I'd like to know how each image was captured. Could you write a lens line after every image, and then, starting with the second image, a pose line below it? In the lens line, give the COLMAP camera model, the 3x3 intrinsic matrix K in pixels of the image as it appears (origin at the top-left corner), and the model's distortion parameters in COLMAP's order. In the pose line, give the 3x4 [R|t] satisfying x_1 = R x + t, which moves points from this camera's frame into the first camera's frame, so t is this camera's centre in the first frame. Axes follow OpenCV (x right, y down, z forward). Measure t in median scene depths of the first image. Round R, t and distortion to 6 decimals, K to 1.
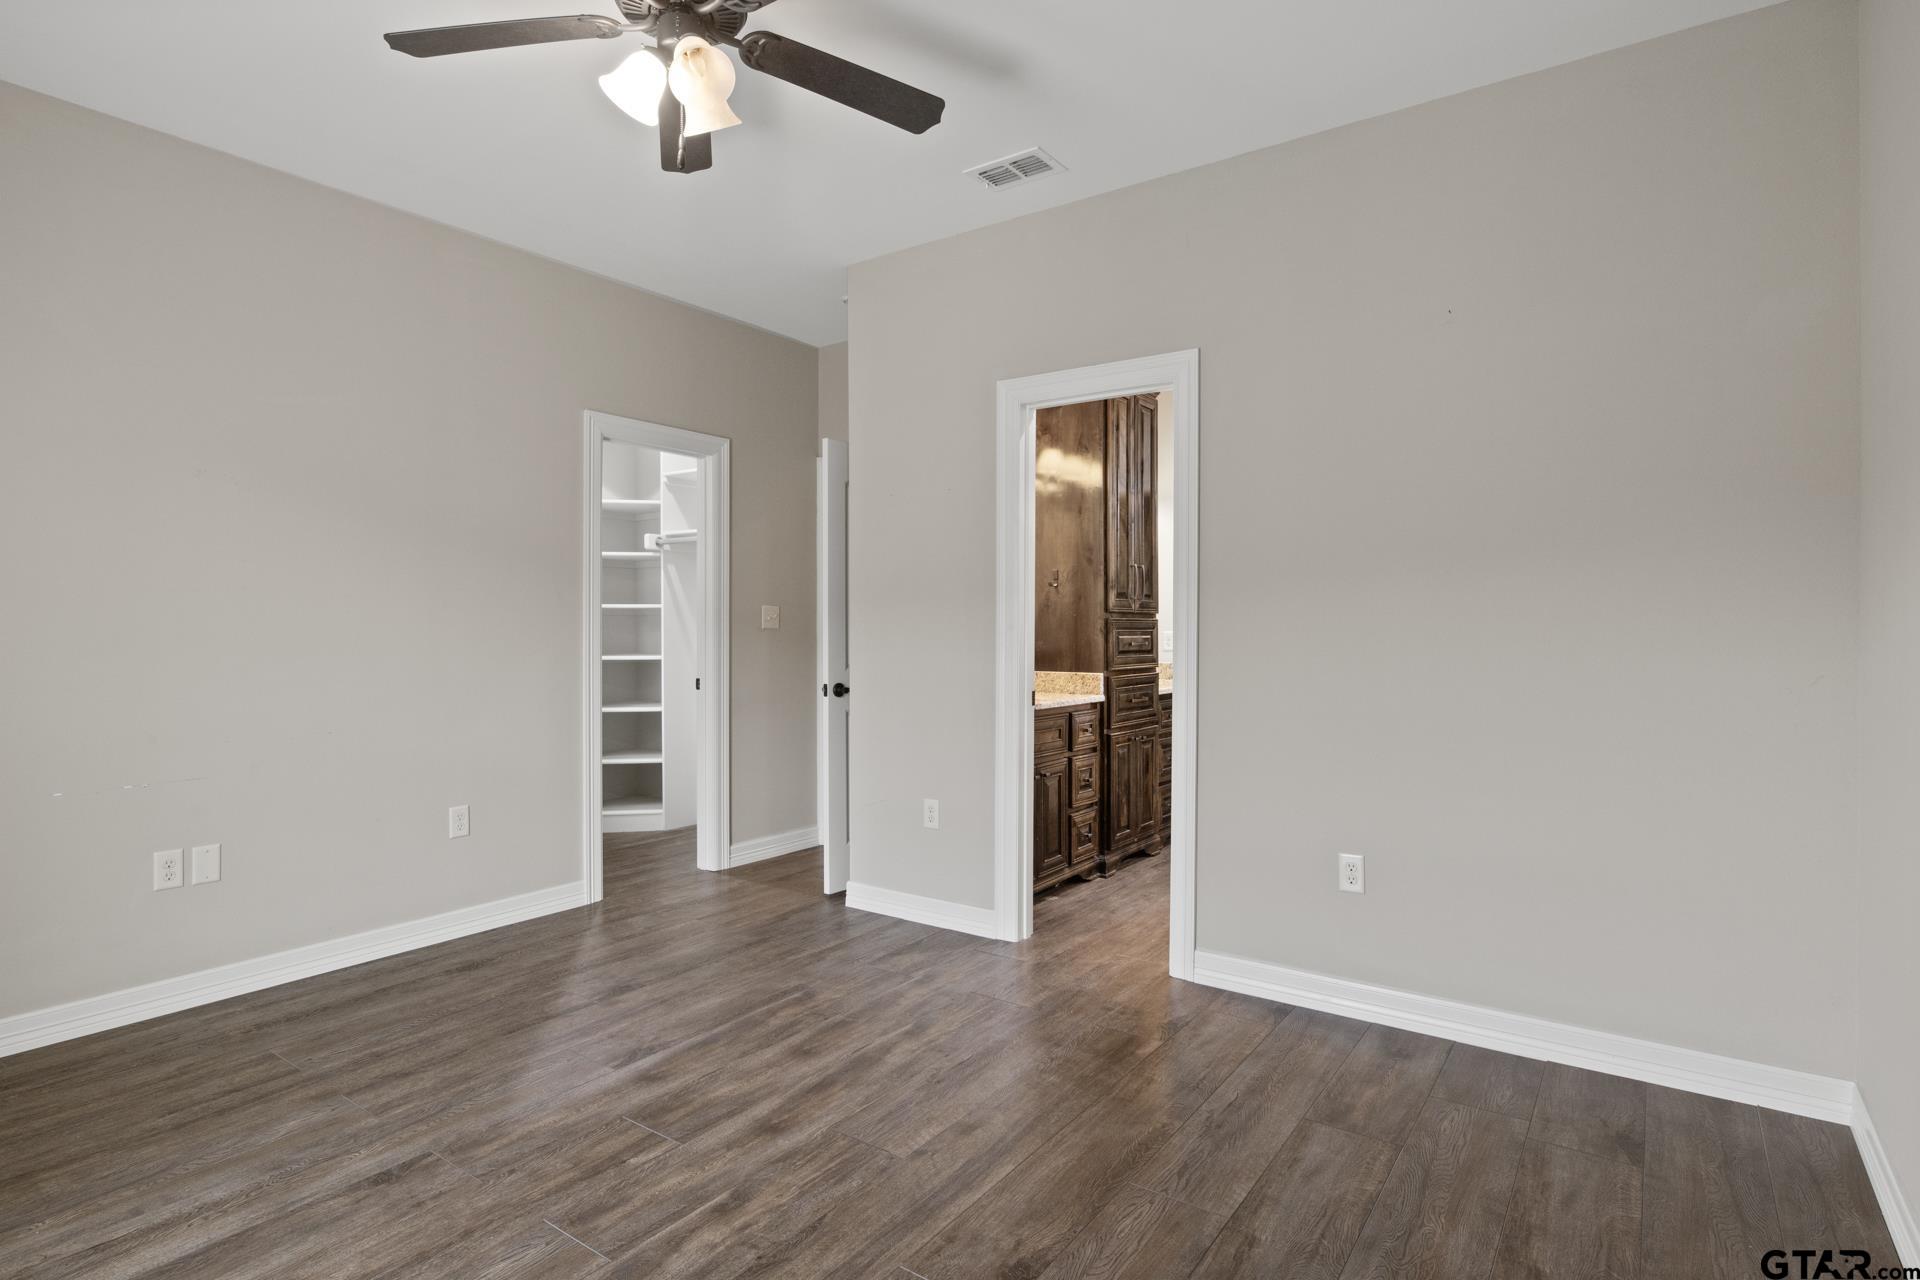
lens RADIAL K [[981.1, 0, 963.6], [0, 981.1, 625.2], [0, 0, 1]] dist [-0.001747, -0.000859]
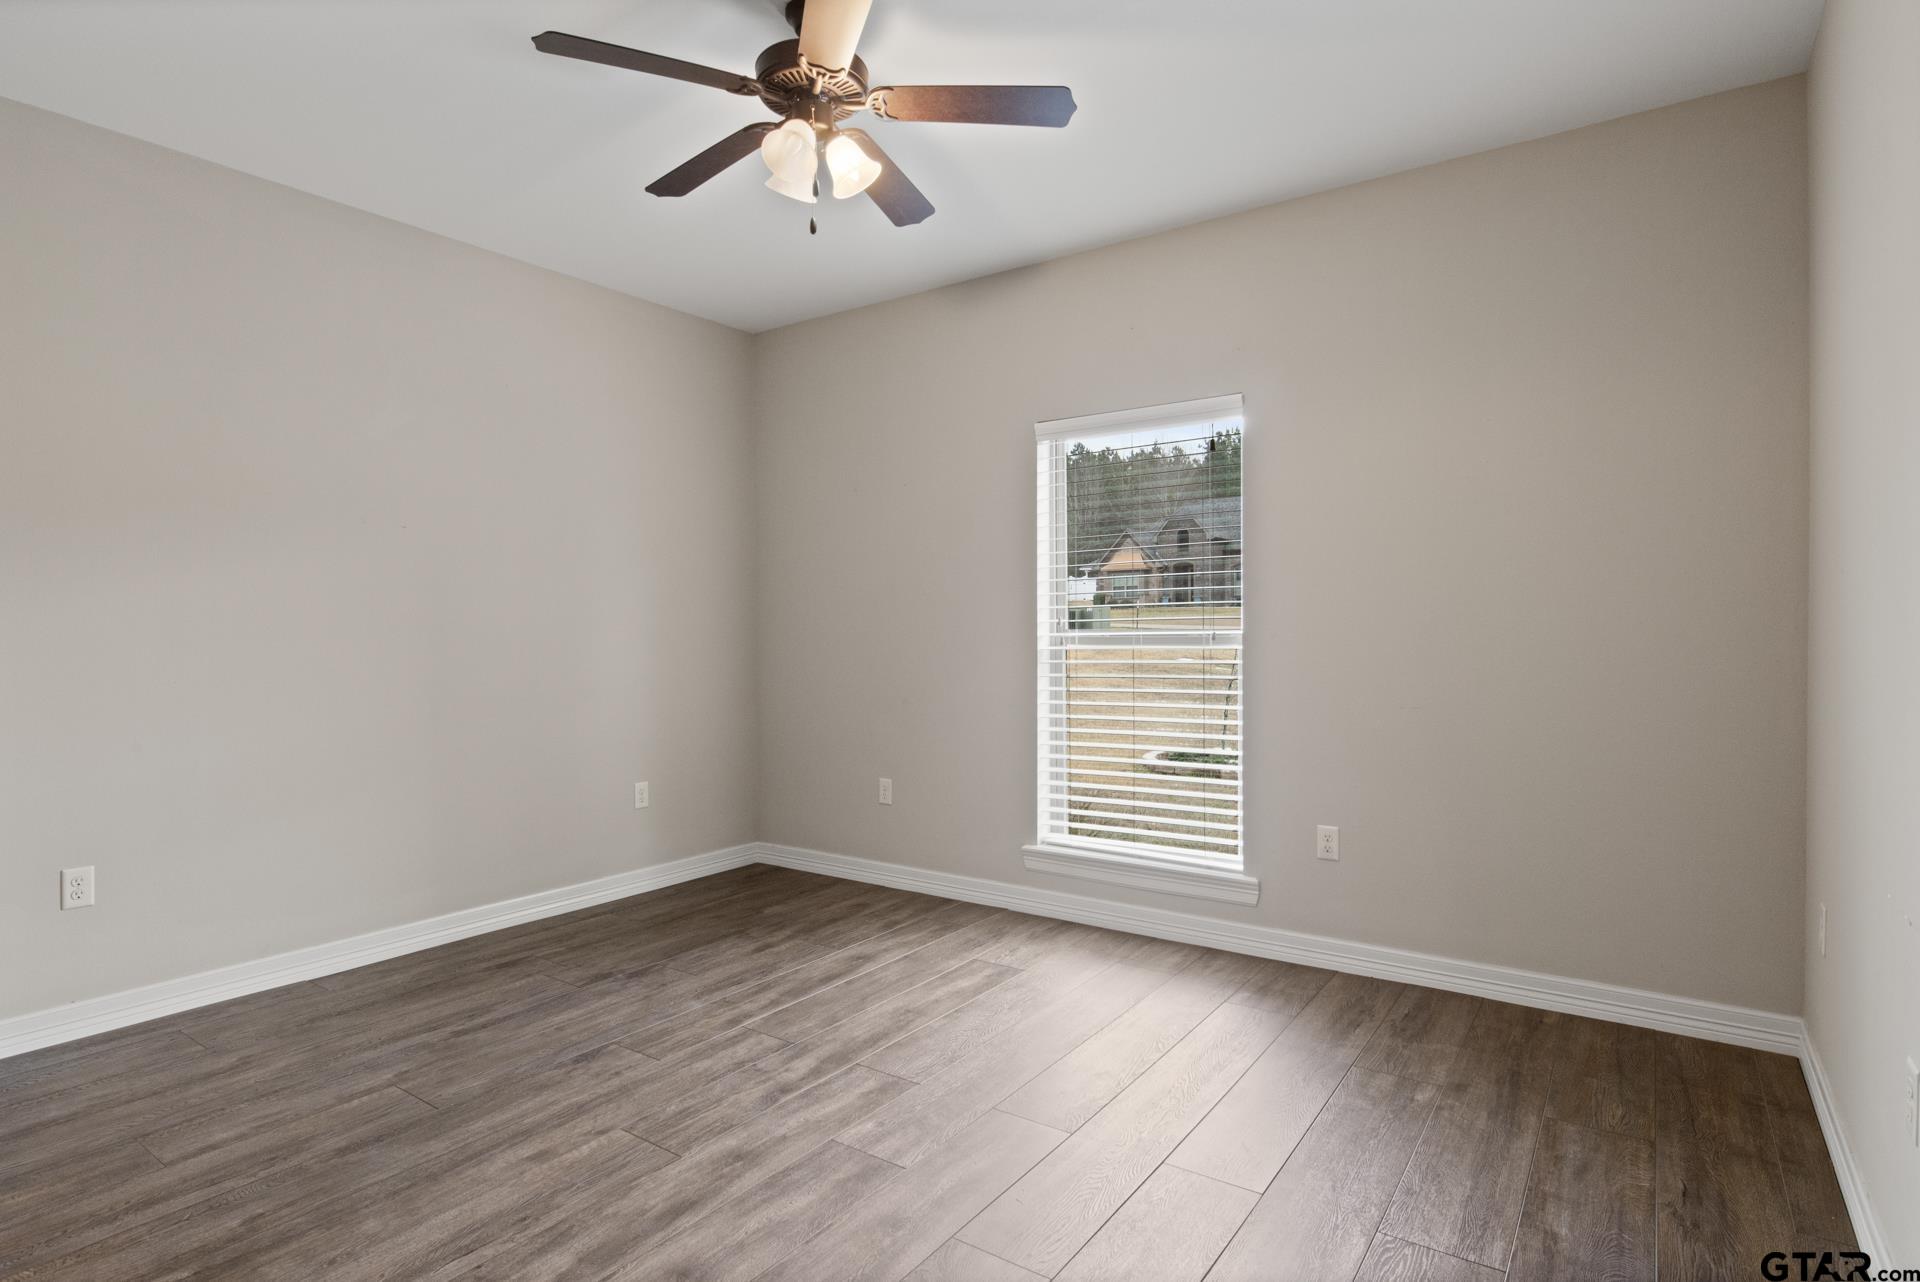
lens RADIAL K [[990.6, 0, 960.0], [0, 990.6, 641.0], [0, 0, 1]] dist [0.000769, -0.000169]
pose [[-0.999967, 0.007692, -0.002618, -0.395411], [0.007671, 0.999940, 0.007784, 0.005136], [0.002677, 0.007763, -0.999966, 1.893898]]
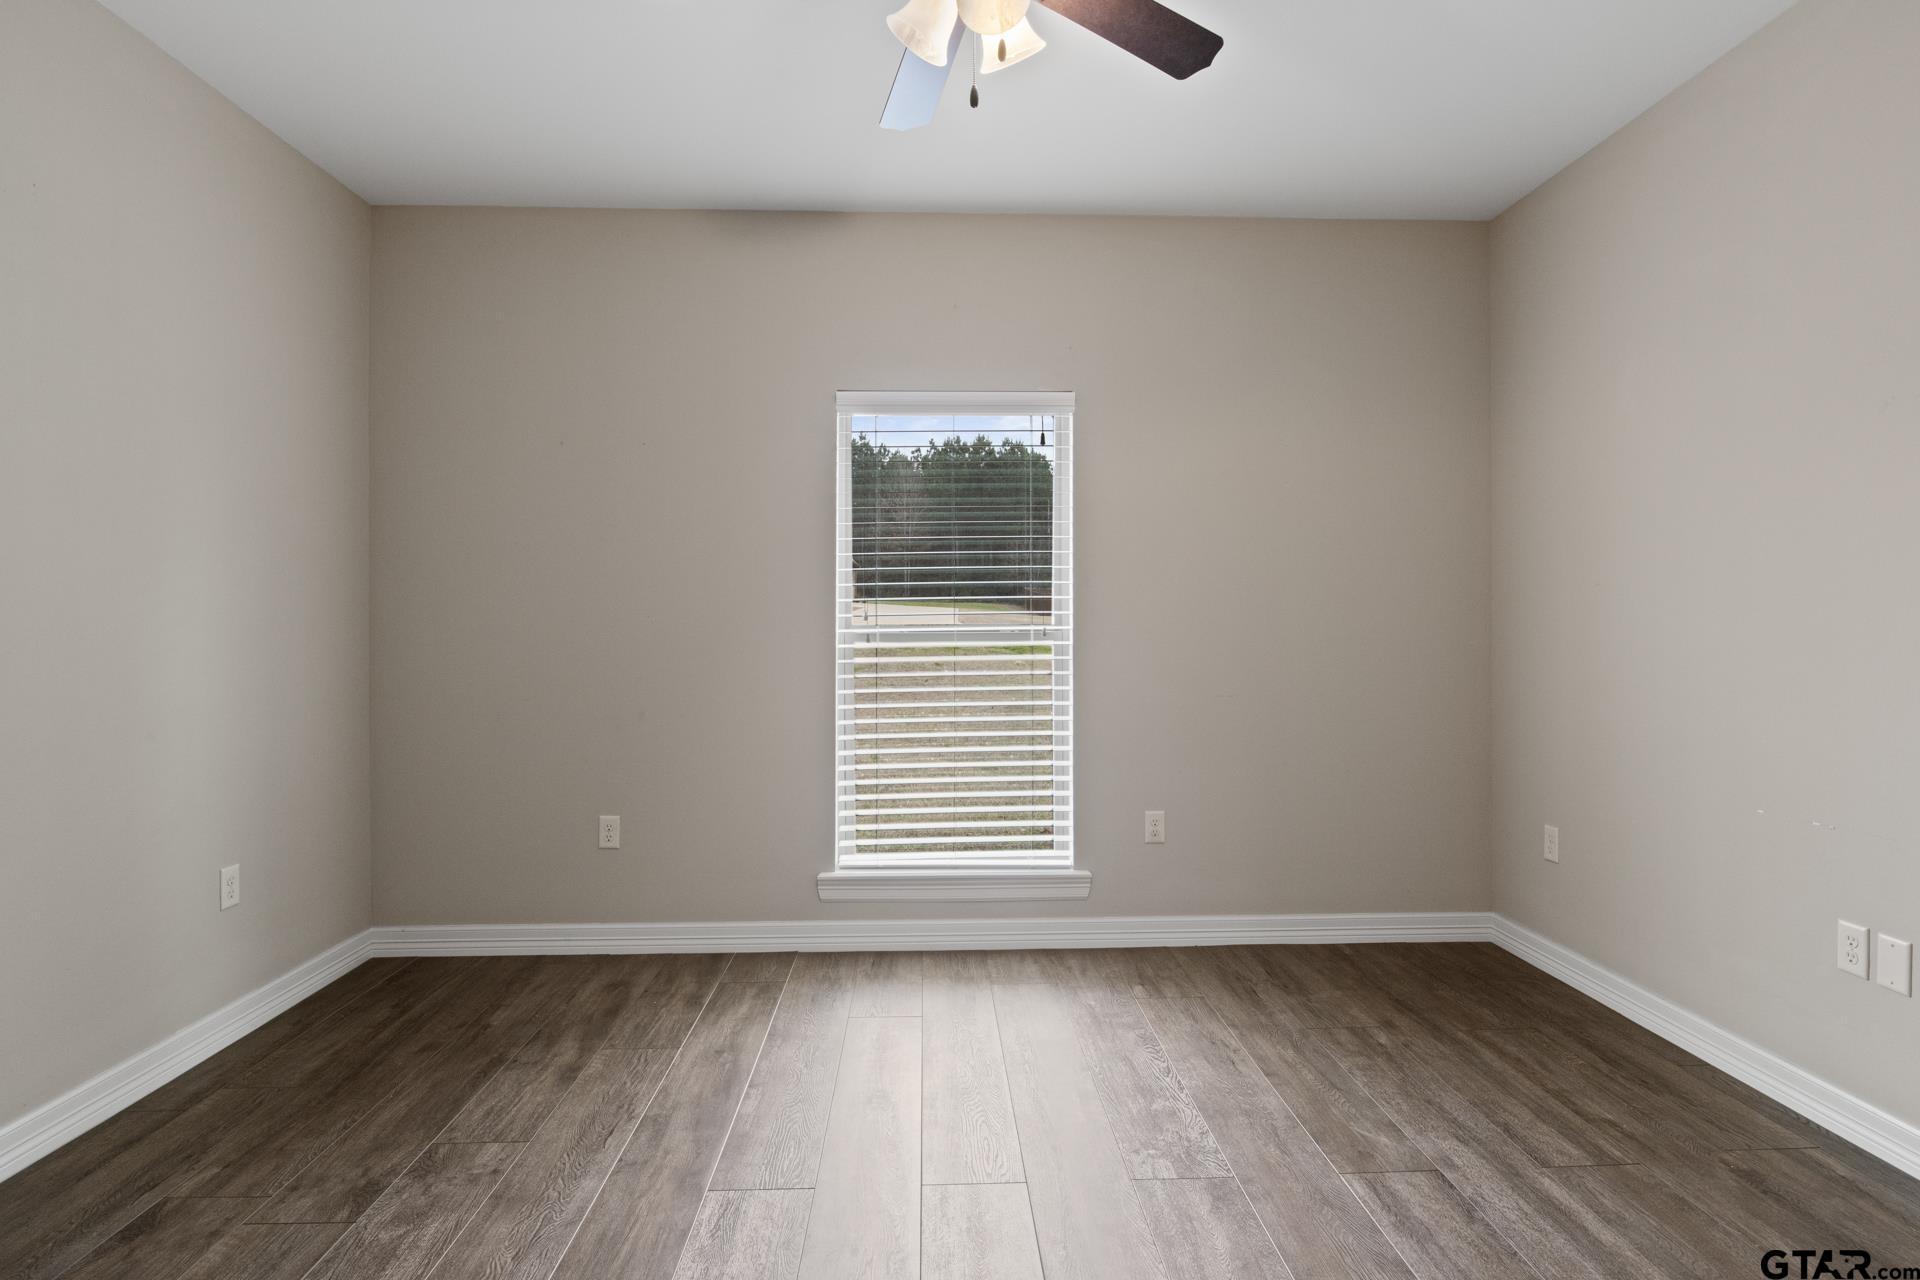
lens RADIAL K [[981.1, 0, 963.6], [0, 981.1, 625.2], [0, 0, 1]] dist [-0.001747, -0.000859]
pose [[-0.792359, 0.005403, -0.610031, 0.223167], [0.005105, 0.999984, 0.002226, -0.002487], [0.610033, -0.001351, -0.792374, 1.476812]]
